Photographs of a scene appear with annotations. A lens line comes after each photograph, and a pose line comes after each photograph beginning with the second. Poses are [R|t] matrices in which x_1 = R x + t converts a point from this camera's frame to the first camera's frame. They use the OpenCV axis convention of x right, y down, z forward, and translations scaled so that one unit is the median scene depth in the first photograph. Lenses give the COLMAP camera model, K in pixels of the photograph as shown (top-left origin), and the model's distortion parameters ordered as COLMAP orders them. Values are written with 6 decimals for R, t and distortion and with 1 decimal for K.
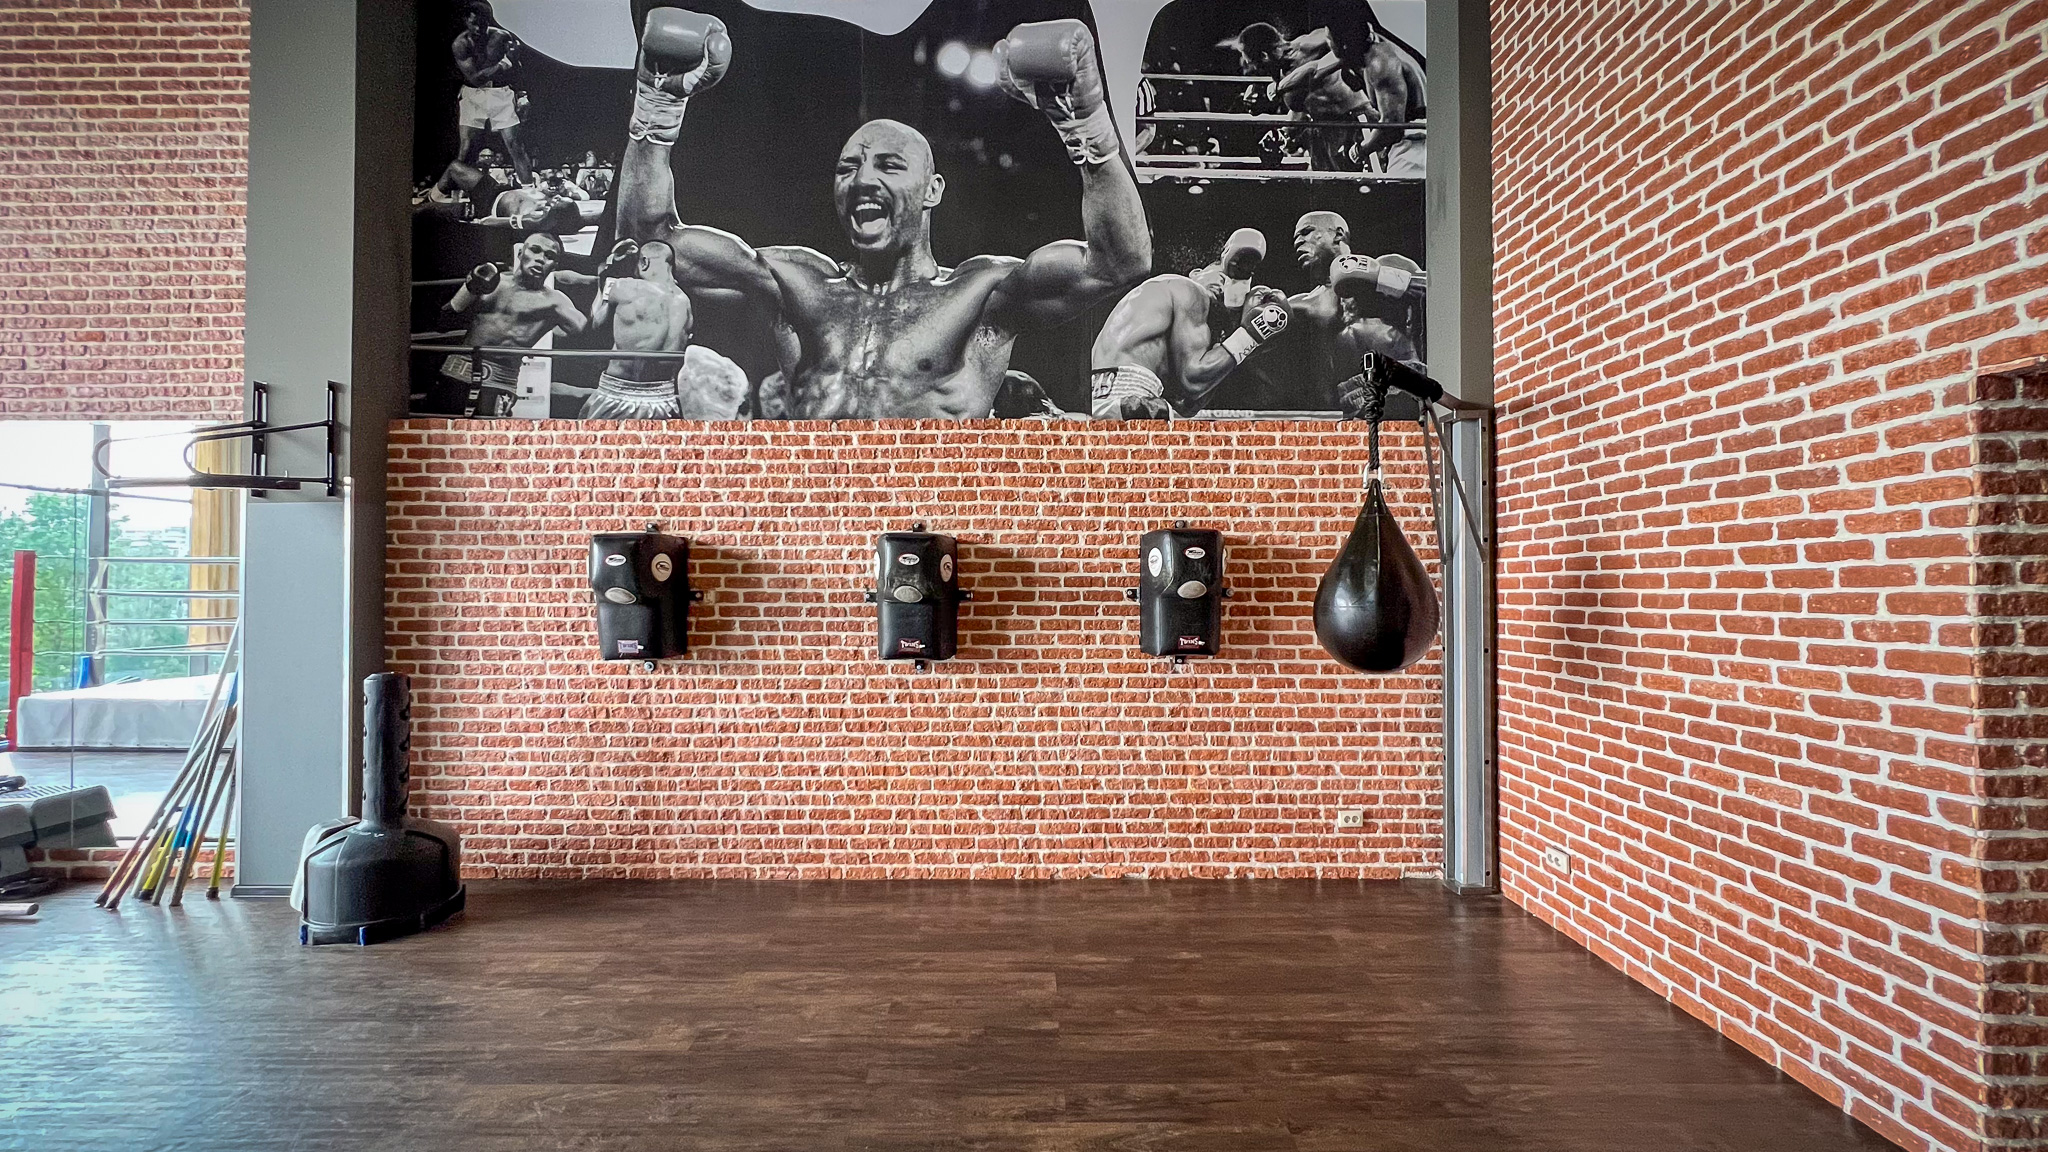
lens RADIAL K [[836.4, 0, 1036.4], [0, 836.4, 584.0], [0, 0, 1]] dist [-0.001171, -0.000172]
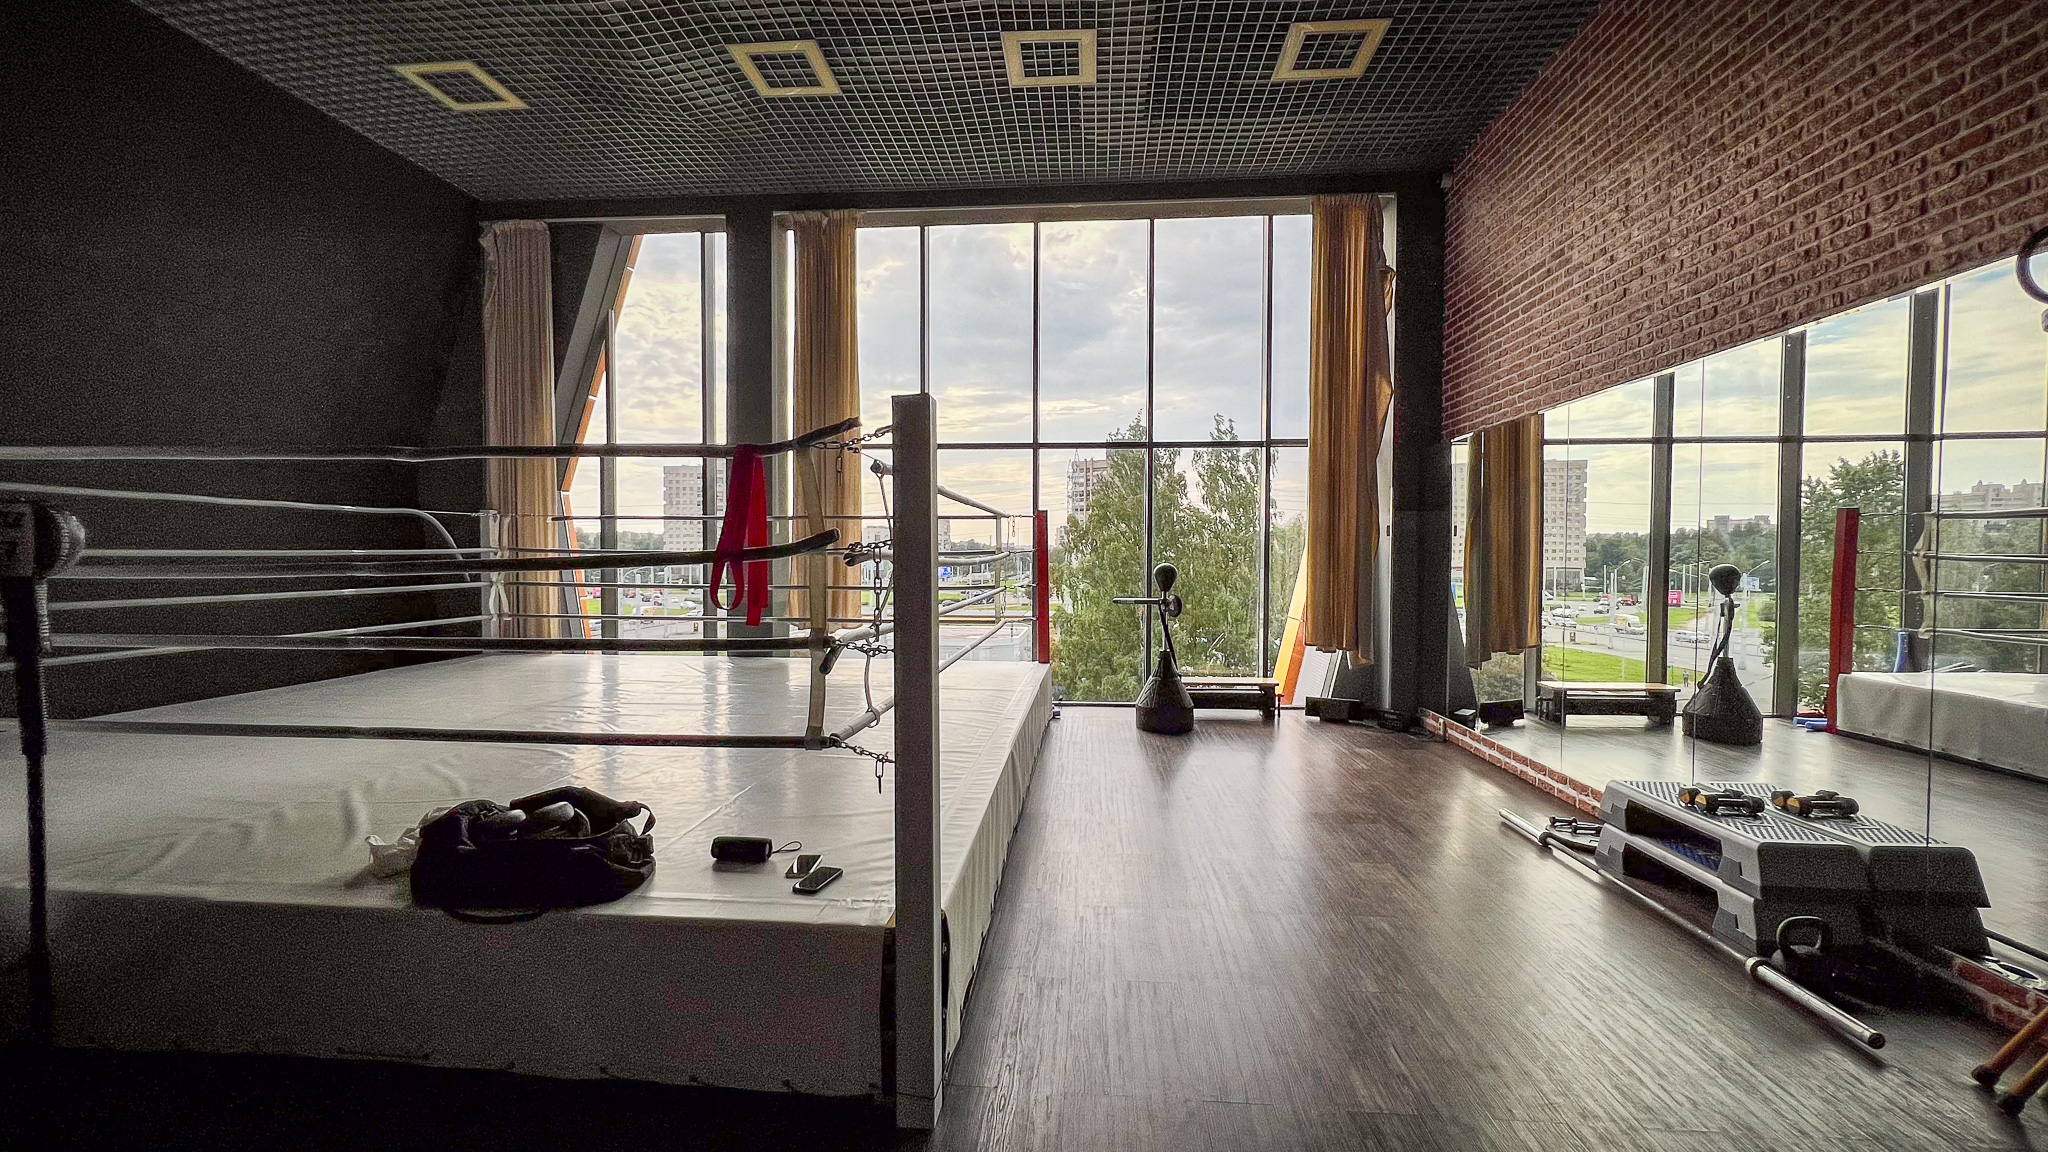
lens RADIAL K [[836.4, 0, 1008.6], [0, 836.4, 575.3], [0, 0, 1]] dist [-0.001171, -0.000172]
pose [[-0.087747, 0.021638, -0.995908, -0.263782], [0.004477, 0.999763, 0.021328, 0.008785], [0.996133, -0.002588, -0.087823, 0.201943]]
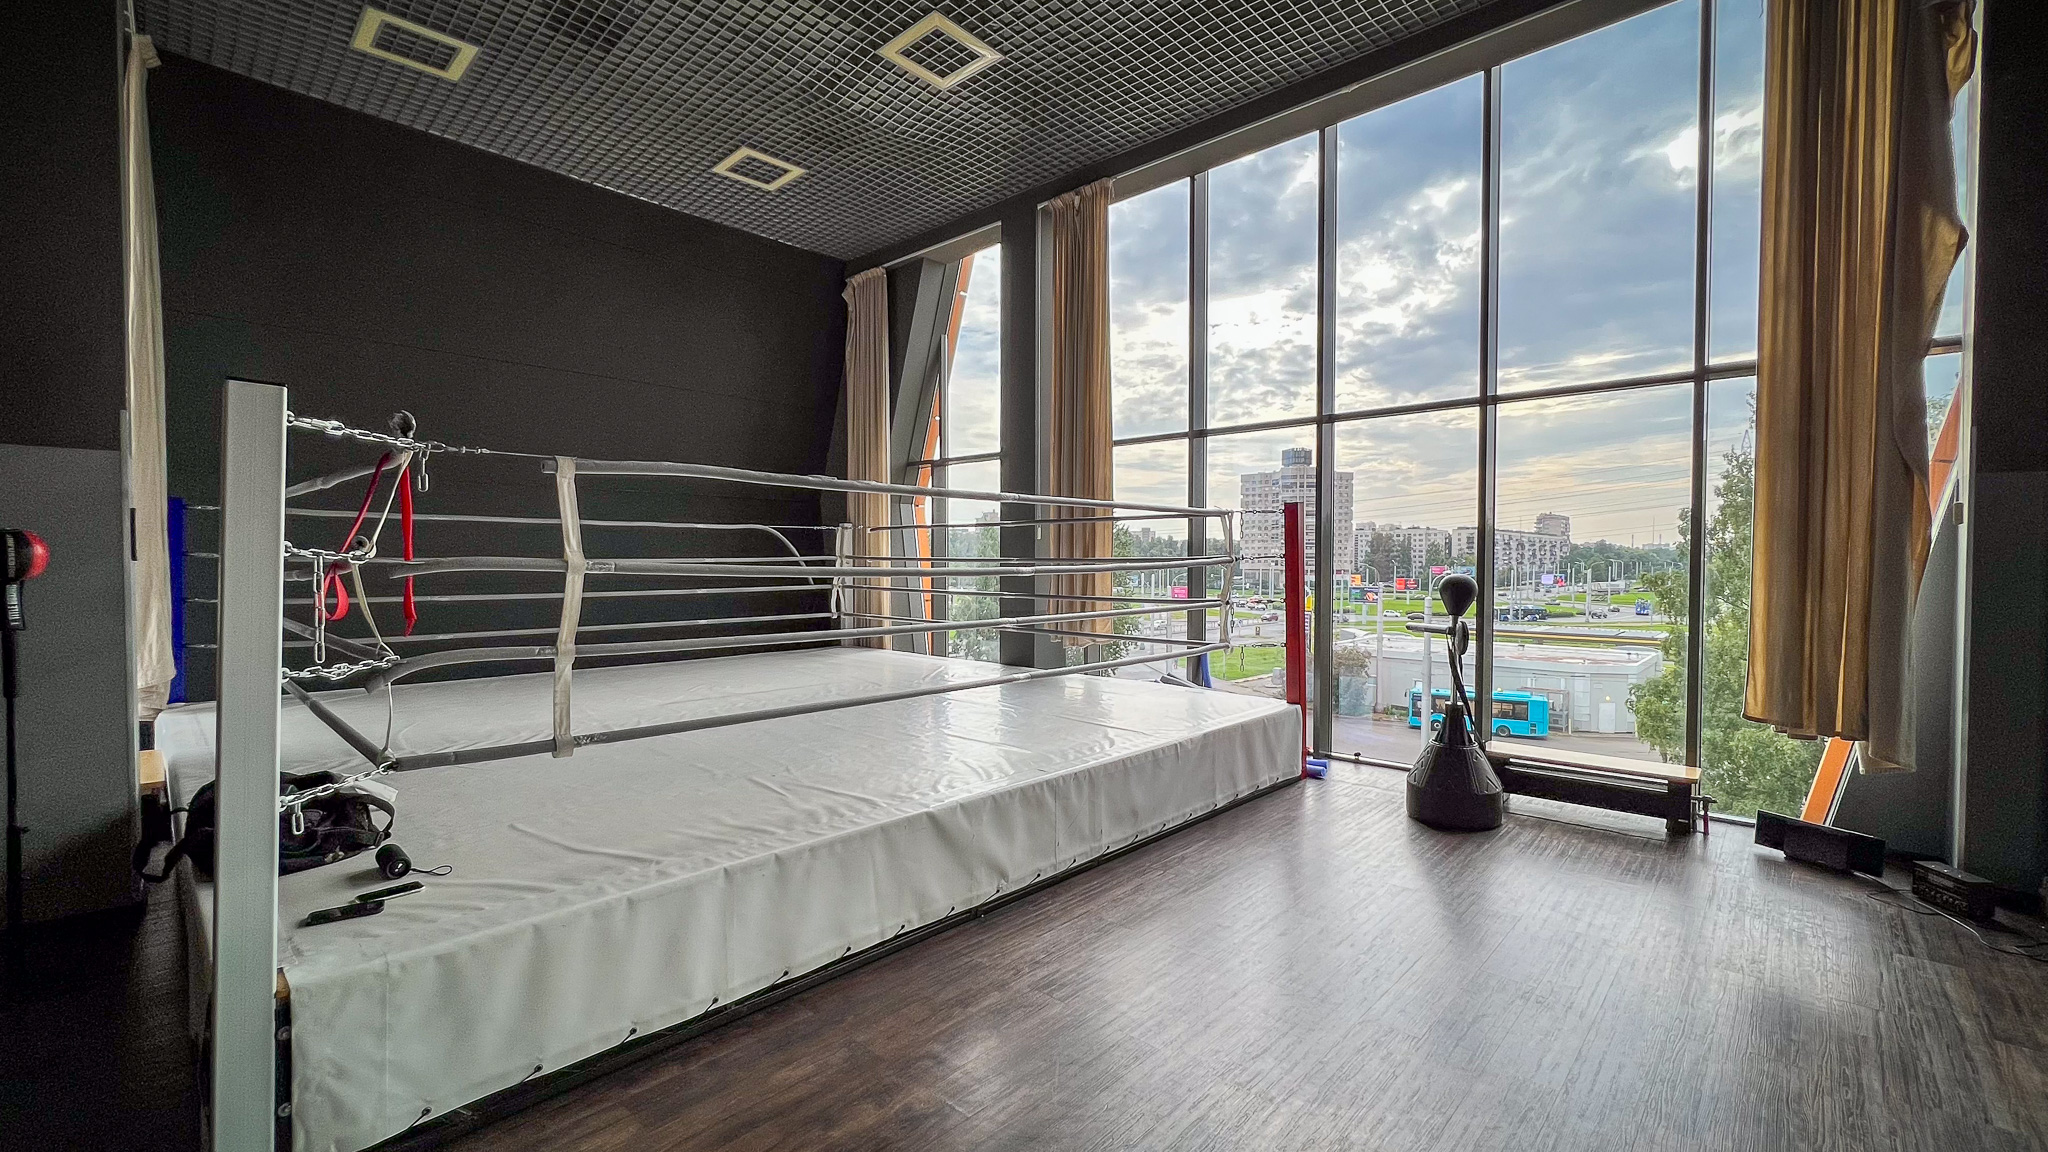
lens RADIAL K [[836.4, 0, 1023.5], [0, 836.4, 580.2], [0, 0, 1]] dist [-0.001171, -0.000172]
pose [[-0.687033, 0.016425, -0.726440, -0.417518], [0.003442, 0.999807, 0.019350, 0.007597], [0.726618, 0.010794, -0.686957, 0.368581]]
